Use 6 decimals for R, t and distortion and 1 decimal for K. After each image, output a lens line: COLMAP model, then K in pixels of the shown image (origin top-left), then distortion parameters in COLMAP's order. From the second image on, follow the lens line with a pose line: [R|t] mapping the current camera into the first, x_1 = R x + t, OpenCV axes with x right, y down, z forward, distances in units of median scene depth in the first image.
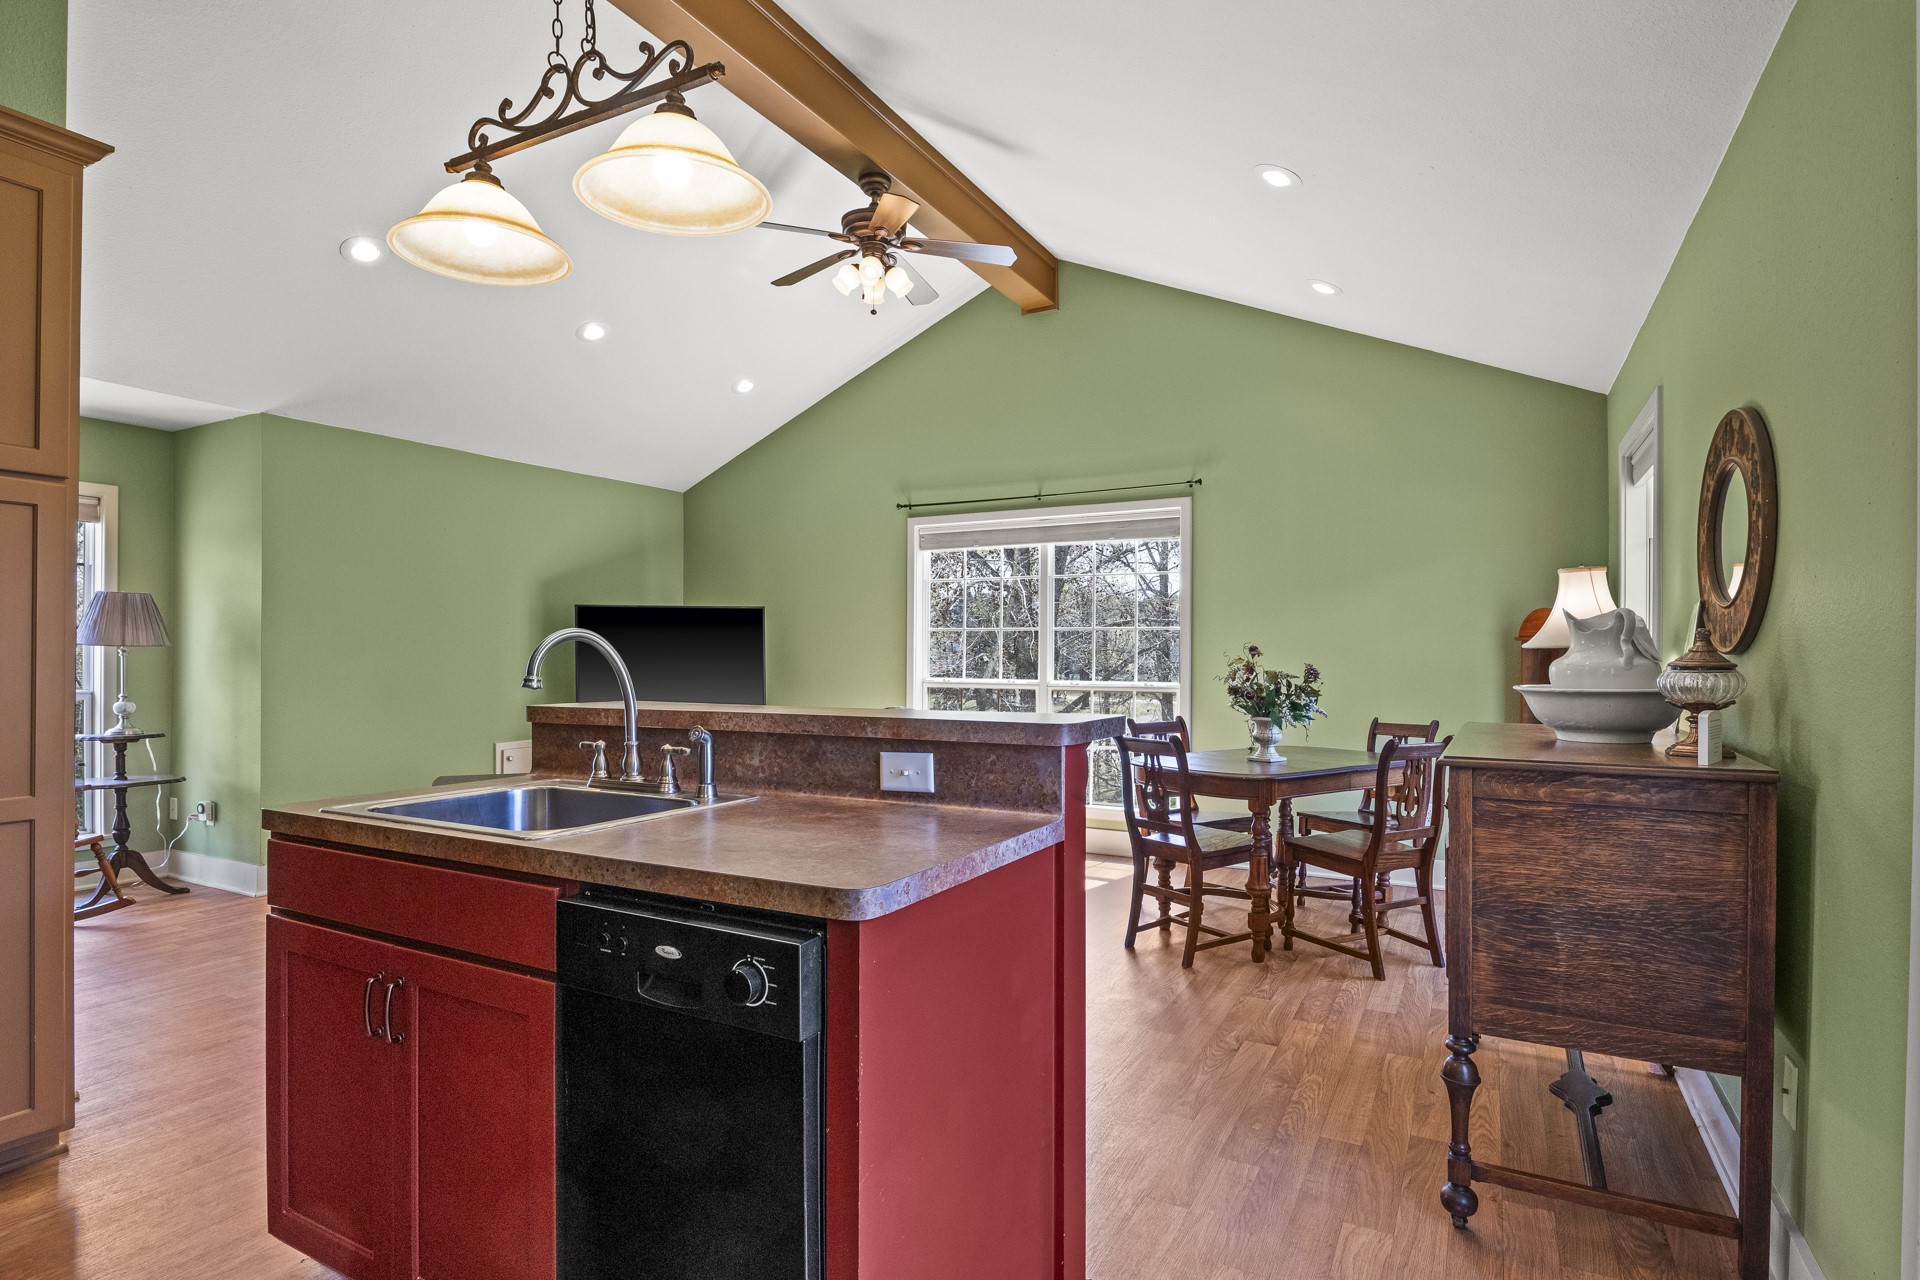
lens RADIAL K [[963.4, 0, 979.3], [0, 963.4, 656.6], [0, 0, 1]] dist [0.007694, -0.000148]
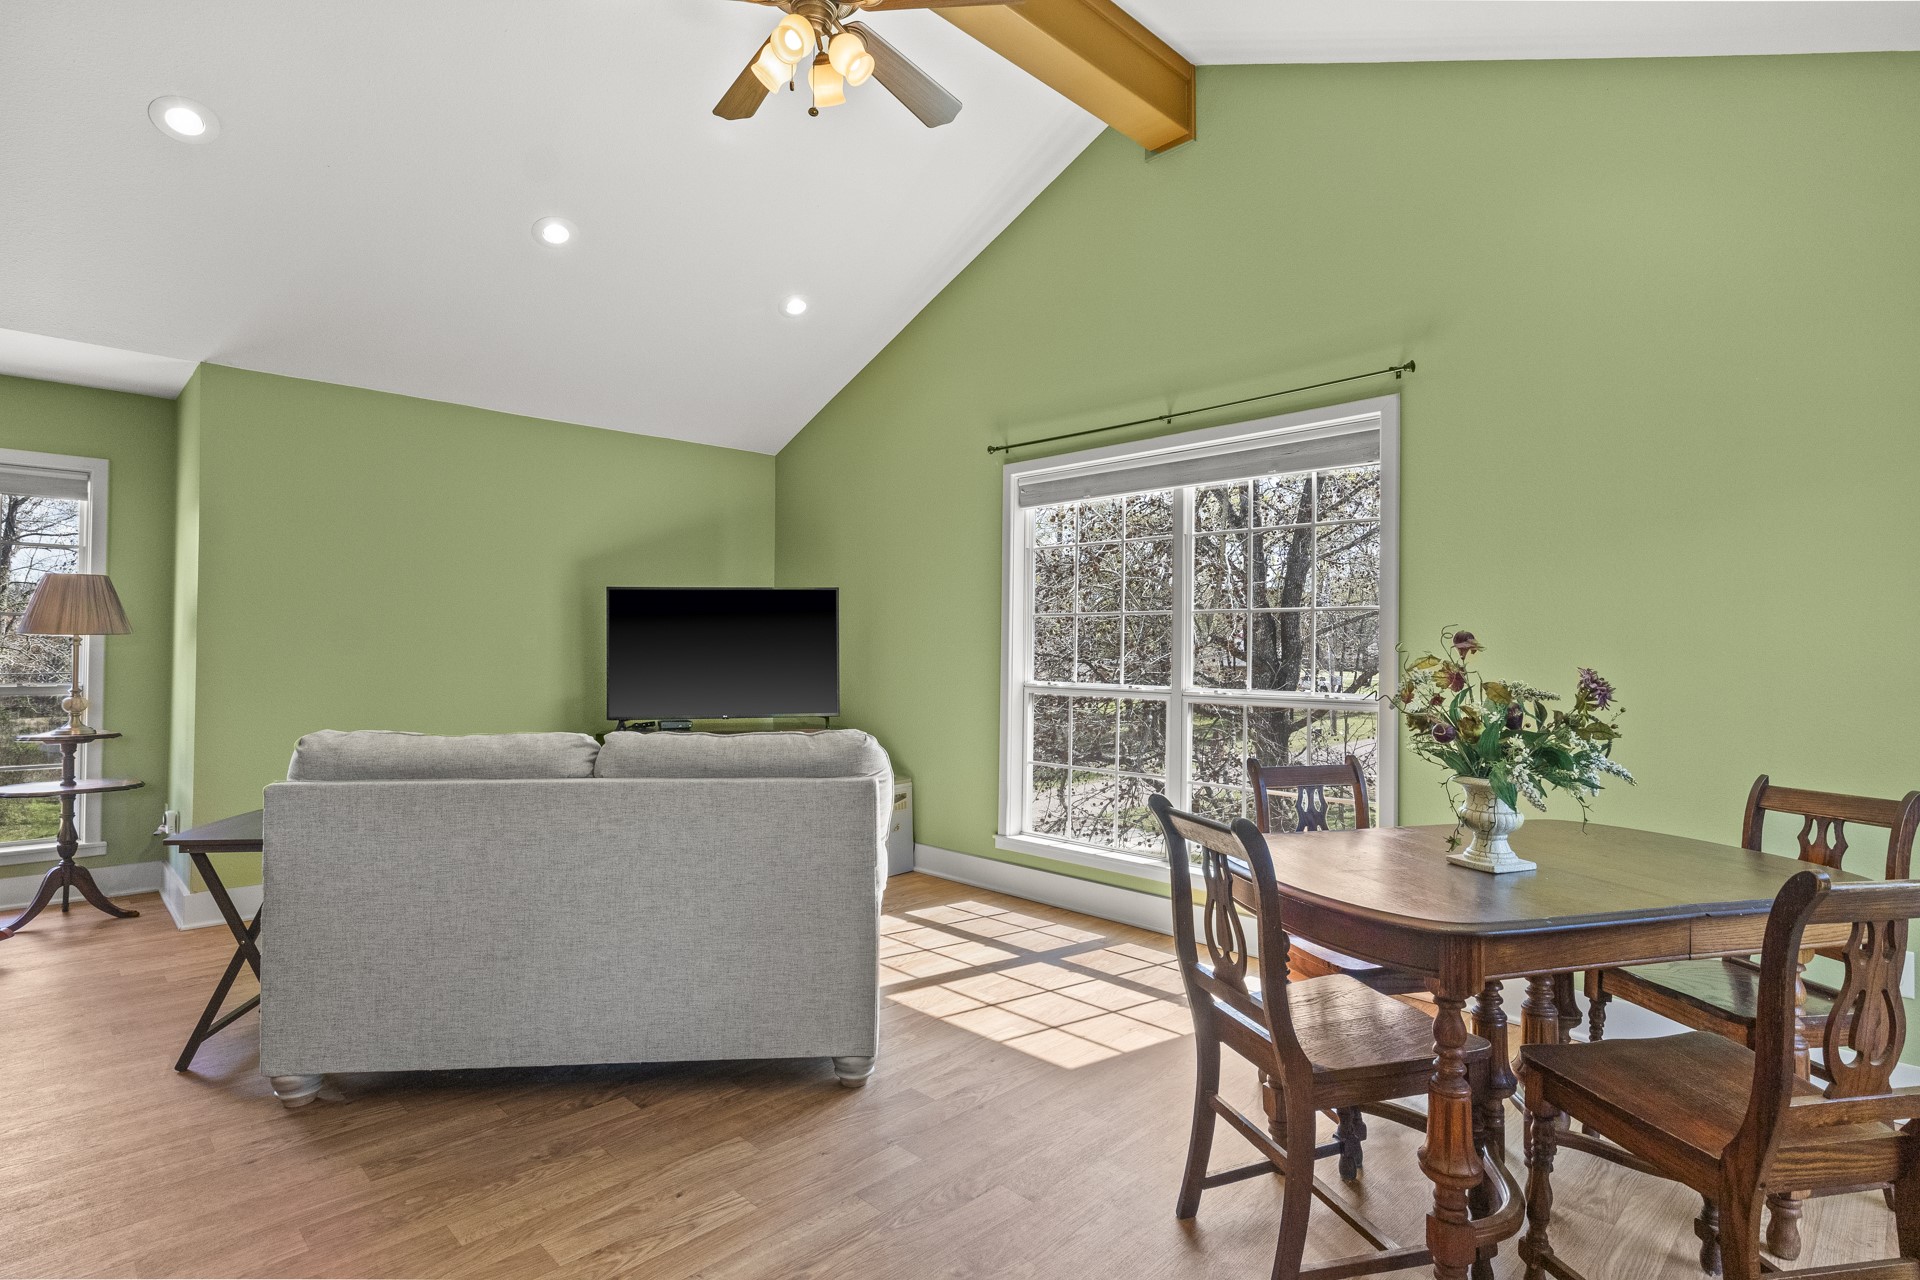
lens RADIAL K [[963.4, 0, 964.1], [0, 963.4, 635.8], [0, 0, 1]] dist [0.007694, -0.000148]
pose [[0.954063, 0.000382, -0.299607, 0.171415], [-0.005448, 0.999856, -0.016073, 0.000446], [0.299558, 0.016967, 0.953927, 0.407490]]
